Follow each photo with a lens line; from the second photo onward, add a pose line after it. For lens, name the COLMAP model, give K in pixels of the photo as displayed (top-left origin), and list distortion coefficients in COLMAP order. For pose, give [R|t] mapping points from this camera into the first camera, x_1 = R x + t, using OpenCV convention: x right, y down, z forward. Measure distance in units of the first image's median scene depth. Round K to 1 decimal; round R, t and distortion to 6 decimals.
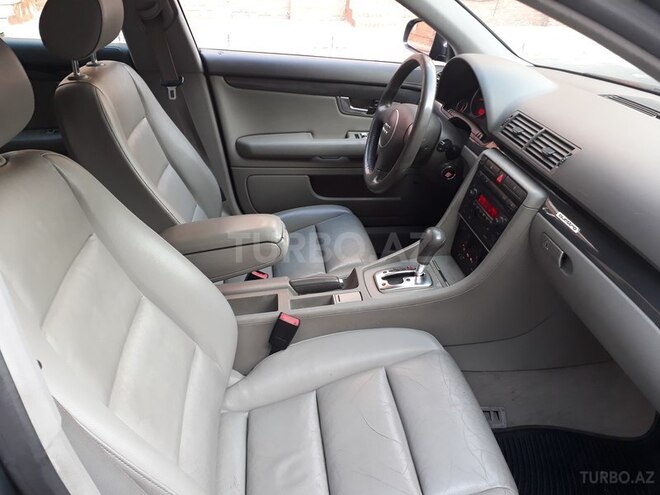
lens RADIAL K [[523.6, 0, 326.4], [0, 523.6, 256.4], [0, 0, 1]] dist [0.048264, -0.068540]
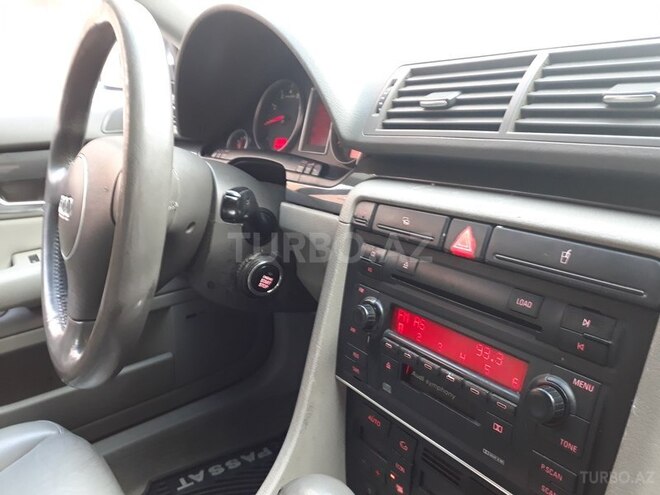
lens RADIAL K [[523.6, 0, 326.4], [0, 523.6, 256.4], [0, 0, 1]] dist [0.048264, -0.068540]
pose [[0.873768, -0.242076, 0.421816, 0.120152], [0.327899, 0.933775, -0.143340, -0.109504], [-0.359182, 0.263559, 0.895279, 0.673770]]
